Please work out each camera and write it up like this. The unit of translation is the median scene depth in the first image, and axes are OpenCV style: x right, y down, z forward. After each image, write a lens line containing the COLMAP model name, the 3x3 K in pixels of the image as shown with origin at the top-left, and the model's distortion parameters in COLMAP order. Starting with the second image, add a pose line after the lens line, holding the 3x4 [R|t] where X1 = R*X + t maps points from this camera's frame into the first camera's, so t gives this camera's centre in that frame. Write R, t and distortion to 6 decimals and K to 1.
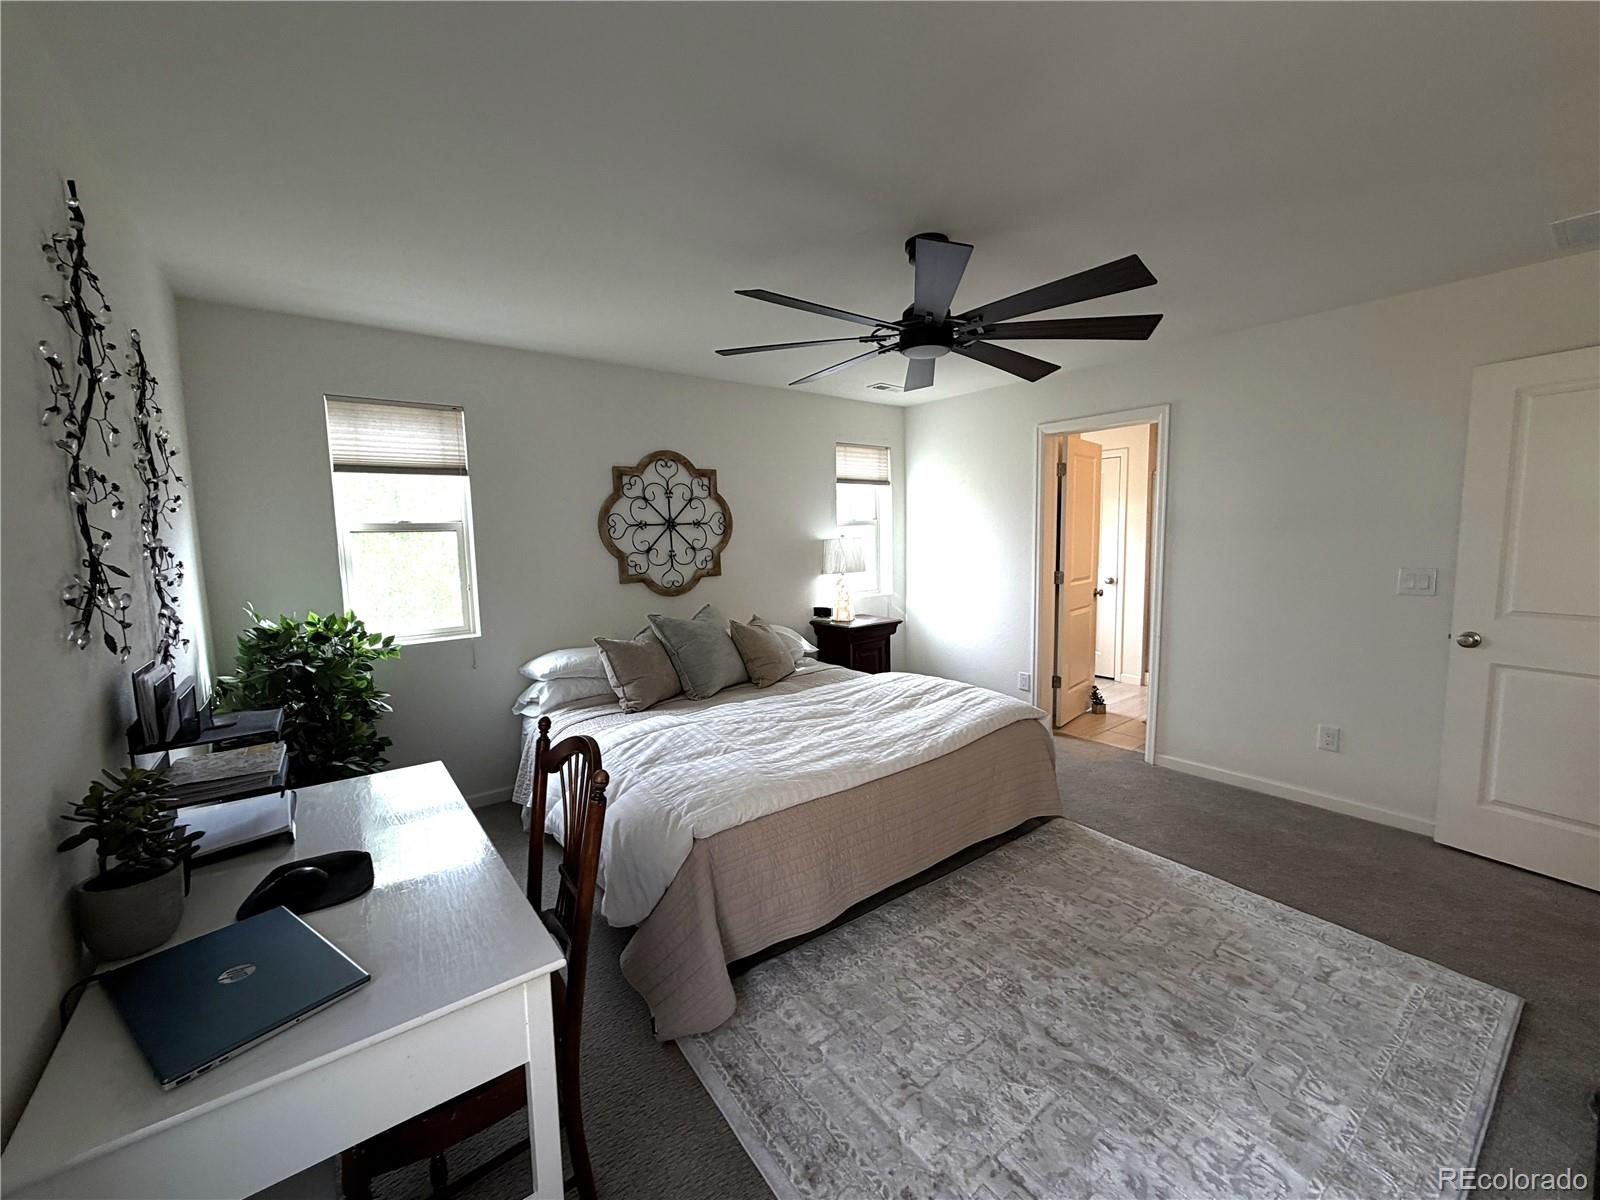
lens RADIAL K [[638.8, 0, 796.4], [0, 638.8, 598.4], [0, 0, 1]] dist [0.001858, 0.000276]
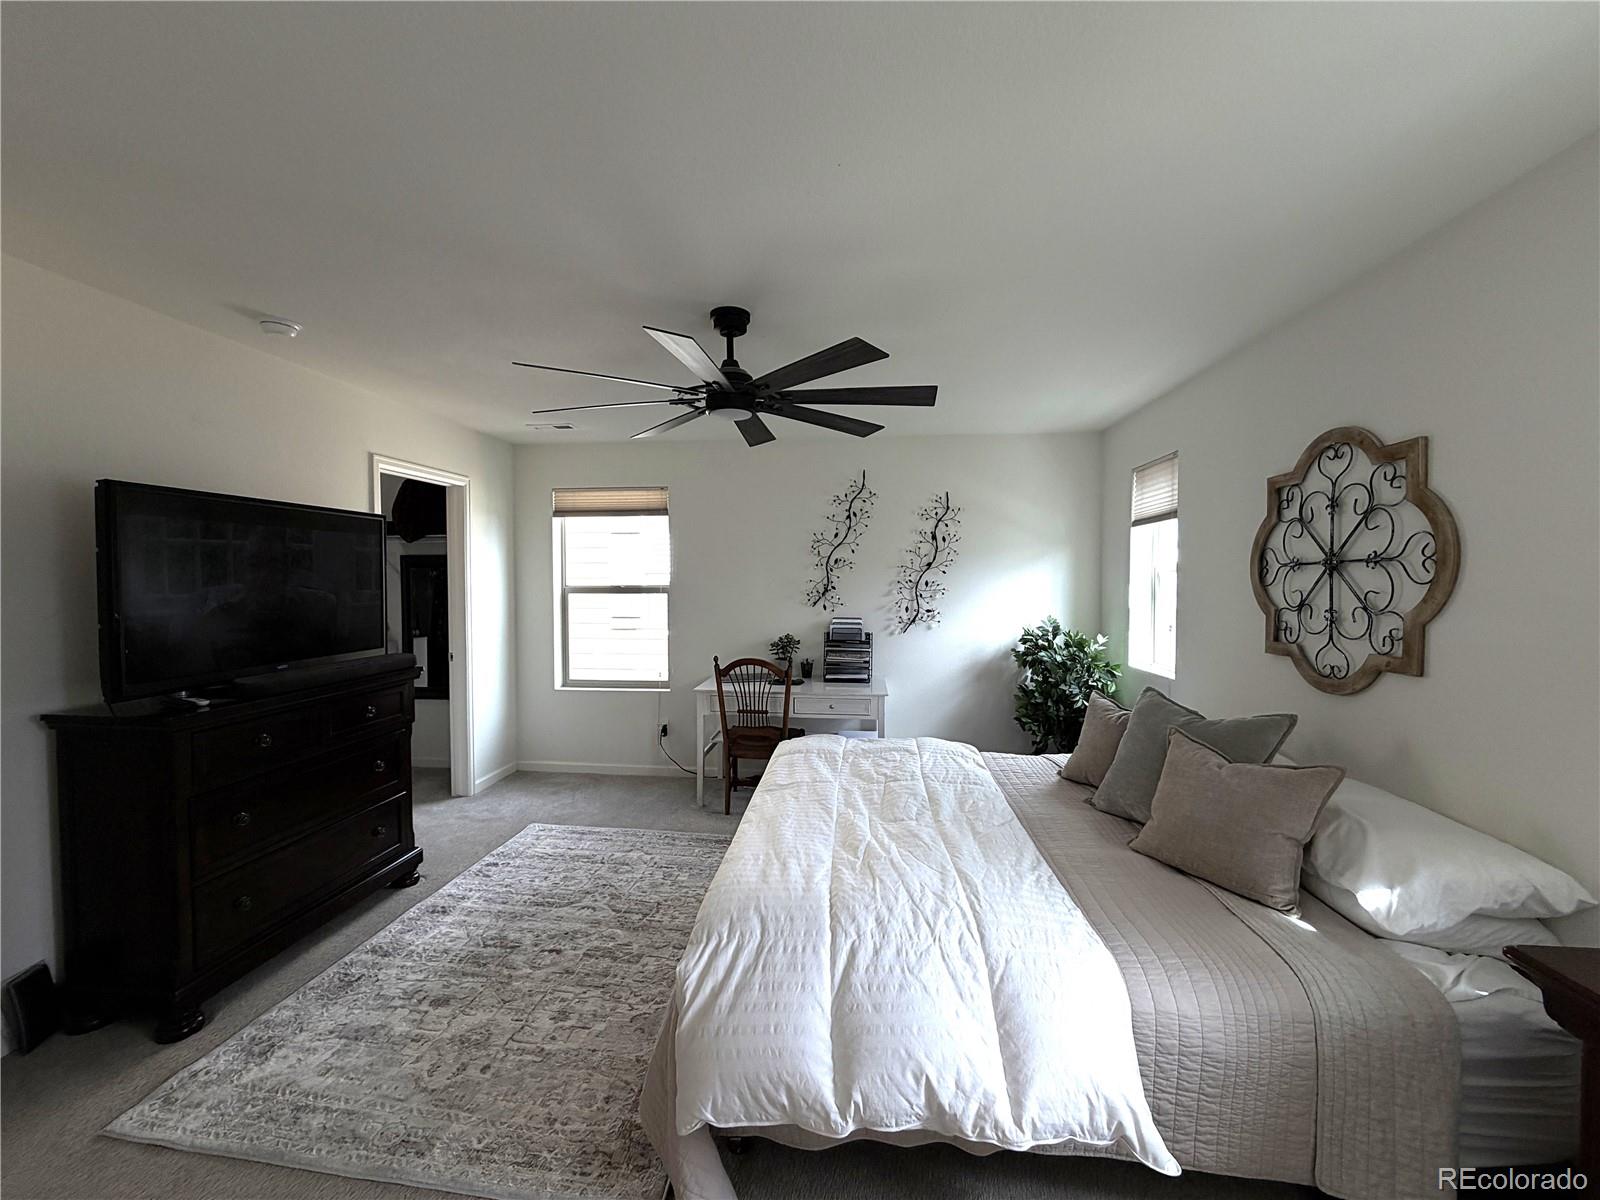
lens RADIAL K [[638.8, 0, 796.4], [0, 638.8, 598.4], [0, 0, 1]] dist [0.001858, 0.000276]
pose [[-0.684950, 0.042350, -0.727358, 0.531582], [-0.060498, 0.991556, 0.114703, -0.123330], [0.726074, 0.122570, -0.676604, 1.069355]]
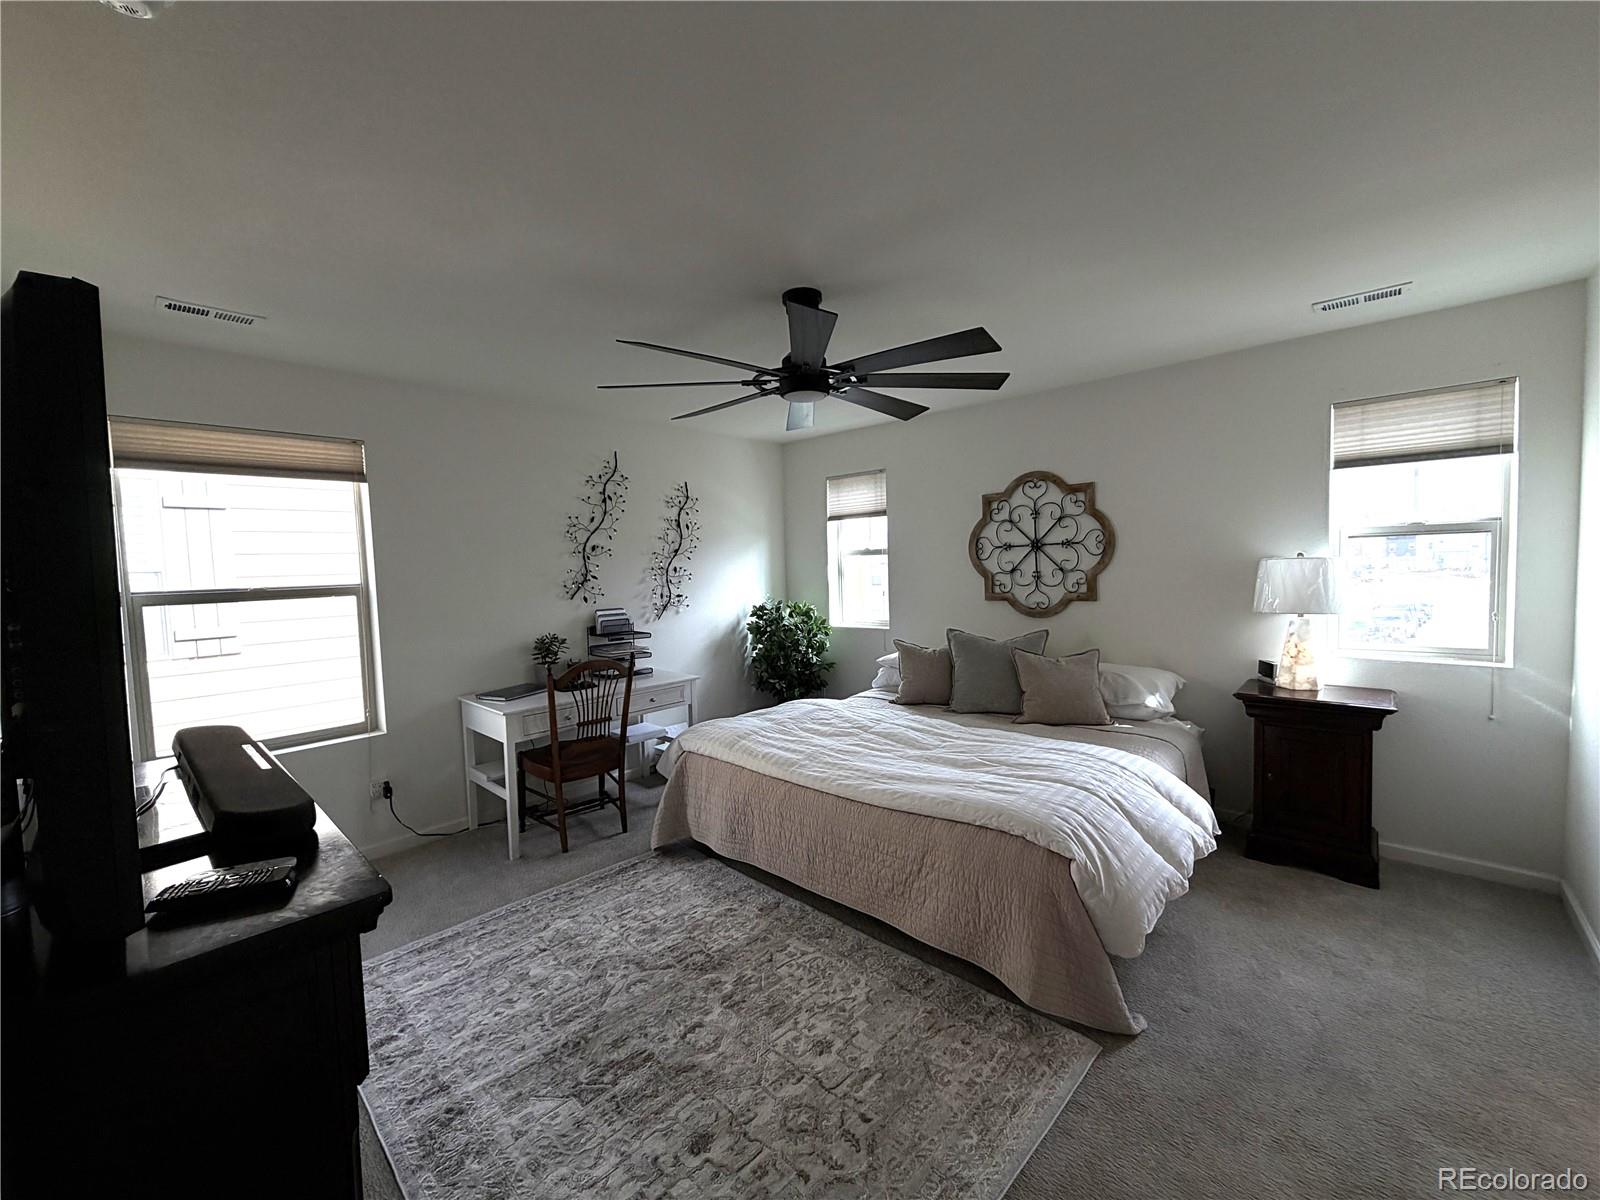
lens RADIAL K [[638.8, 0, 796.4], [0, 638.8, 598.4], [0, 0, 1]] dist [0.001858, 0.000276]
pose [[0.167961, 0.071824, -0.983174, 0.739493], [-0.074489, 0.995416, 0.059993, -0.066983], [0.982975, 0.063159, 0.172541, 0.481006]]
